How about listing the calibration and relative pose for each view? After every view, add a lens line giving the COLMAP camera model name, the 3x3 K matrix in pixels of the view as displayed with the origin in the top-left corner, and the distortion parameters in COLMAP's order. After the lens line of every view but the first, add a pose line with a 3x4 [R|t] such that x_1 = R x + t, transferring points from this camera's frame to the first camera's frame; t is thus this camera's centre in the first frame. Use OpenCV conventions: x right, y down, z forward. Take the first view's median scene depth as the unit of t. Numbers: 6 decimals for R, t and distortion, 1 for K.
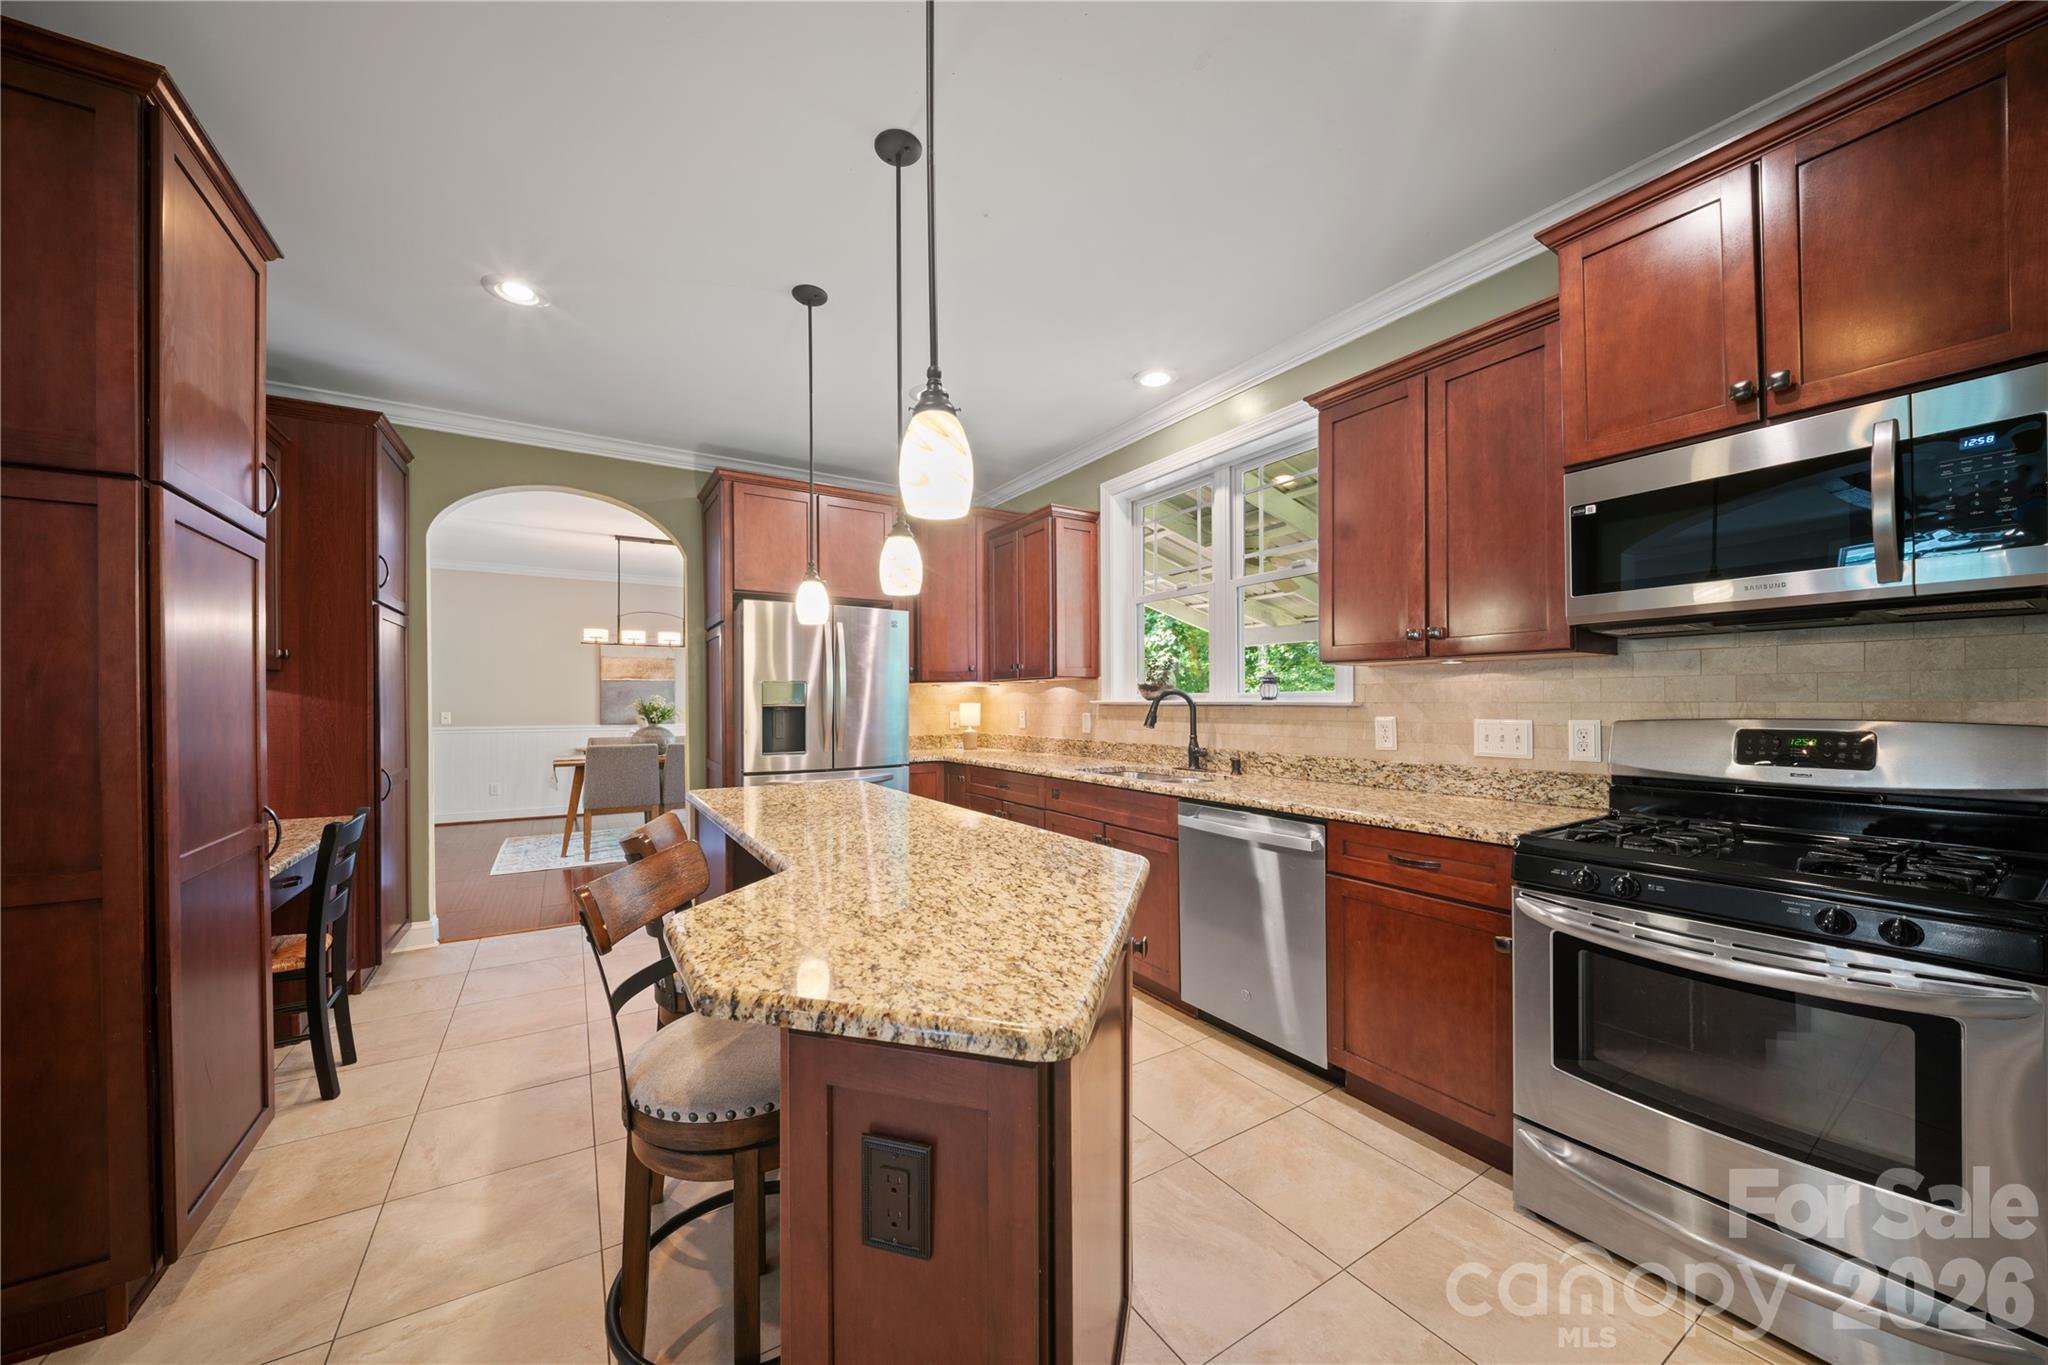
lens RADIAL K [[725.1, 0, 1022.2], [0, 725.1, 698.0], [0, 0, 1]] dist [-0.000759, -0.000175]
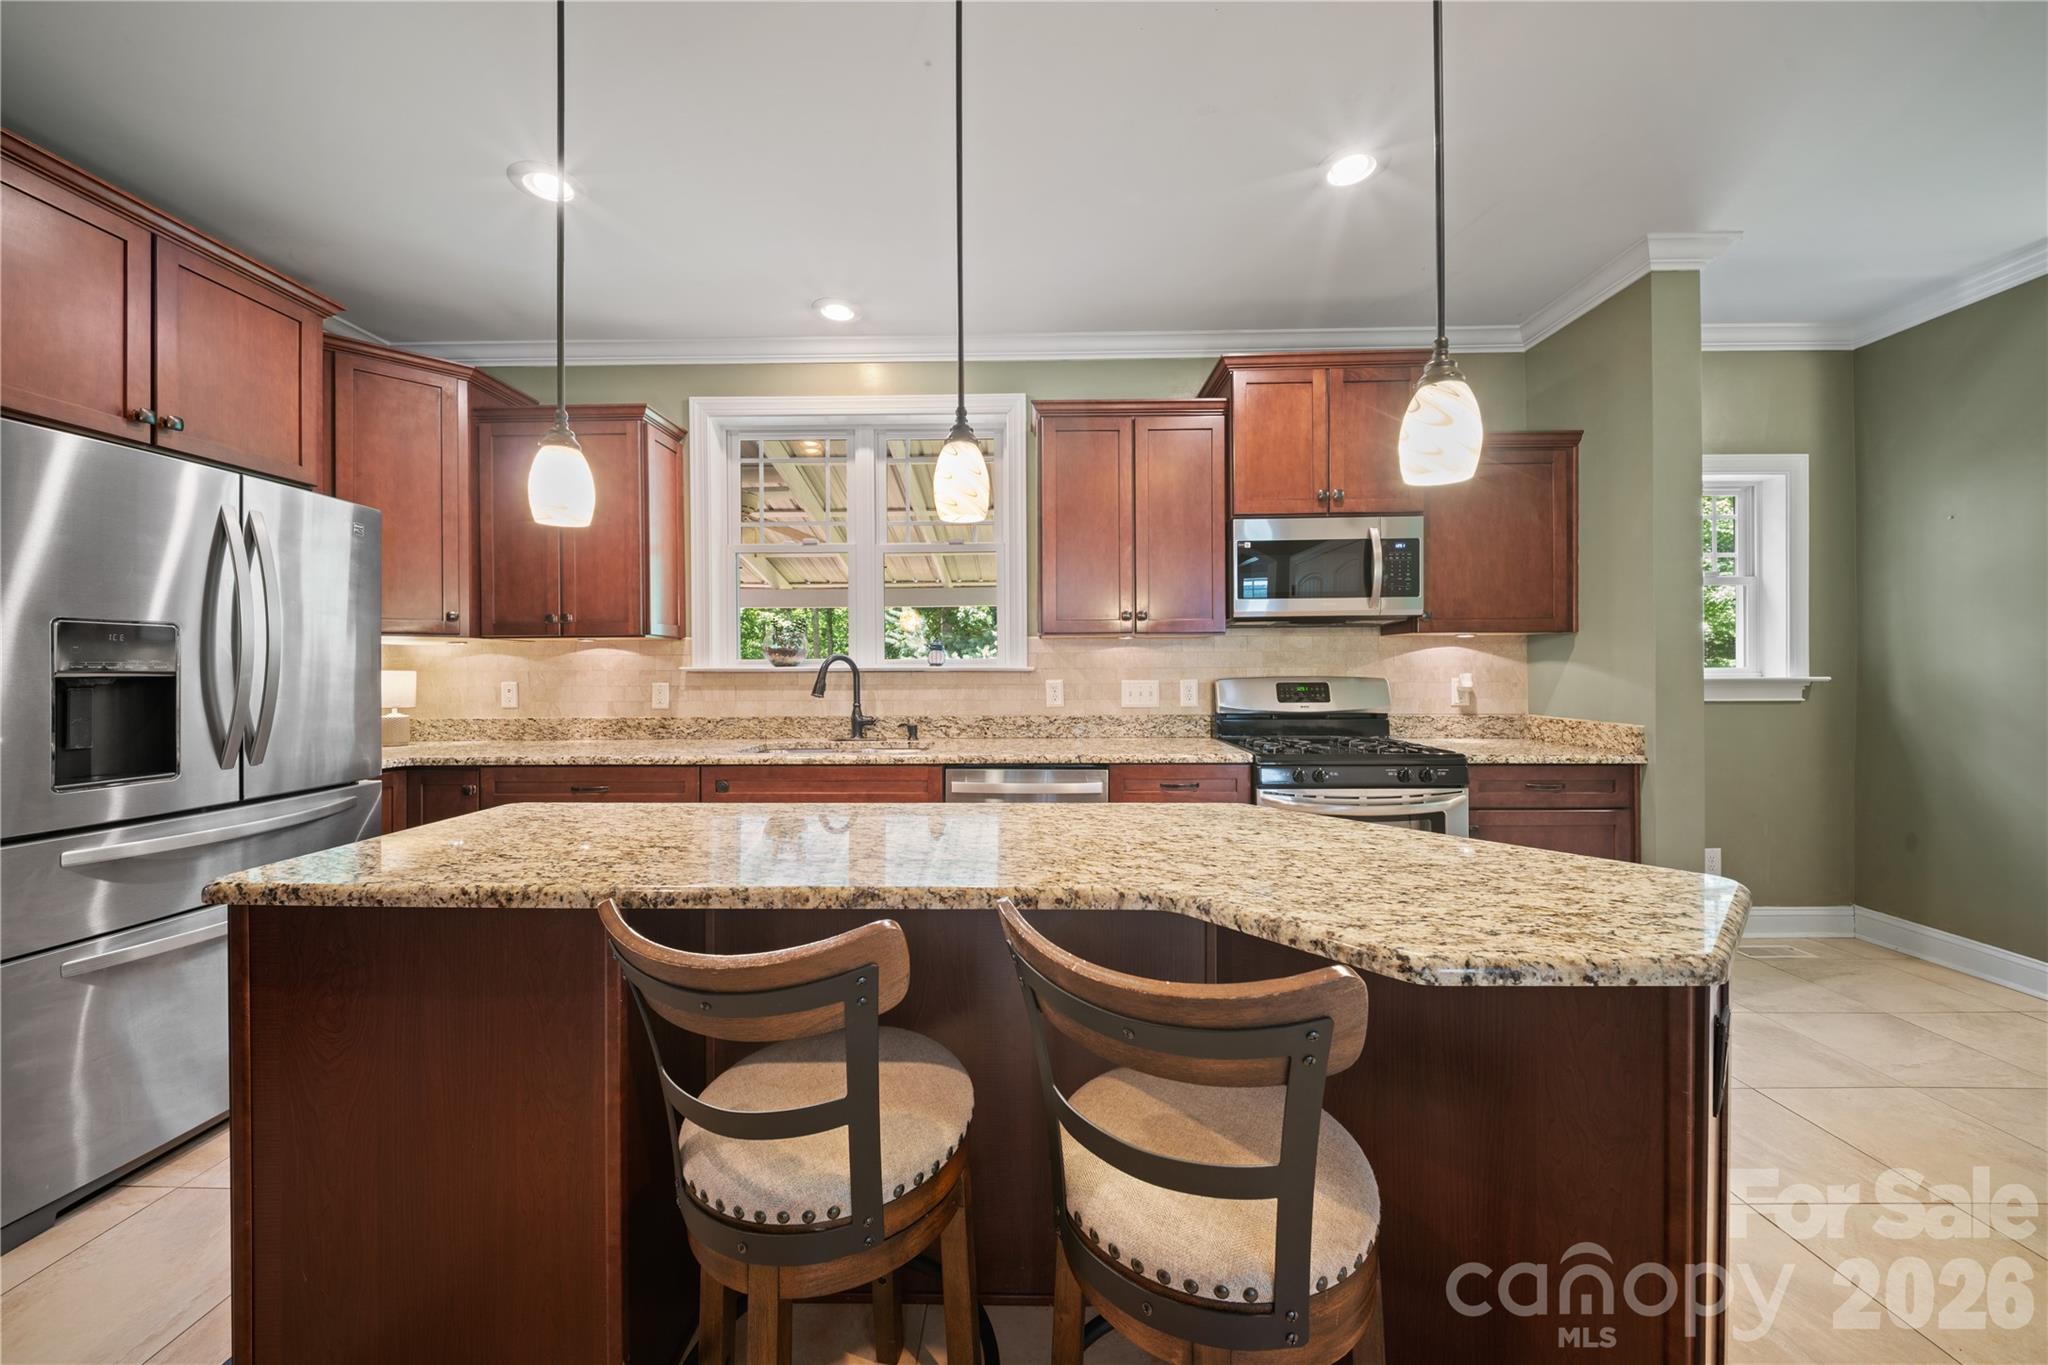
lens RADIAL K [[711.2, 0, 1026.0], [0, 711.2, 667.6], [0, 0, 1]] dist [0.000485, -0.000058]
pose [[0.537143, 0.002155, 0.843488, -0.497359], [-0.002362, 0.999997, -0.001051, 0.006037], [-0.843488, -0.001428, 0.537147, 0.365700]]
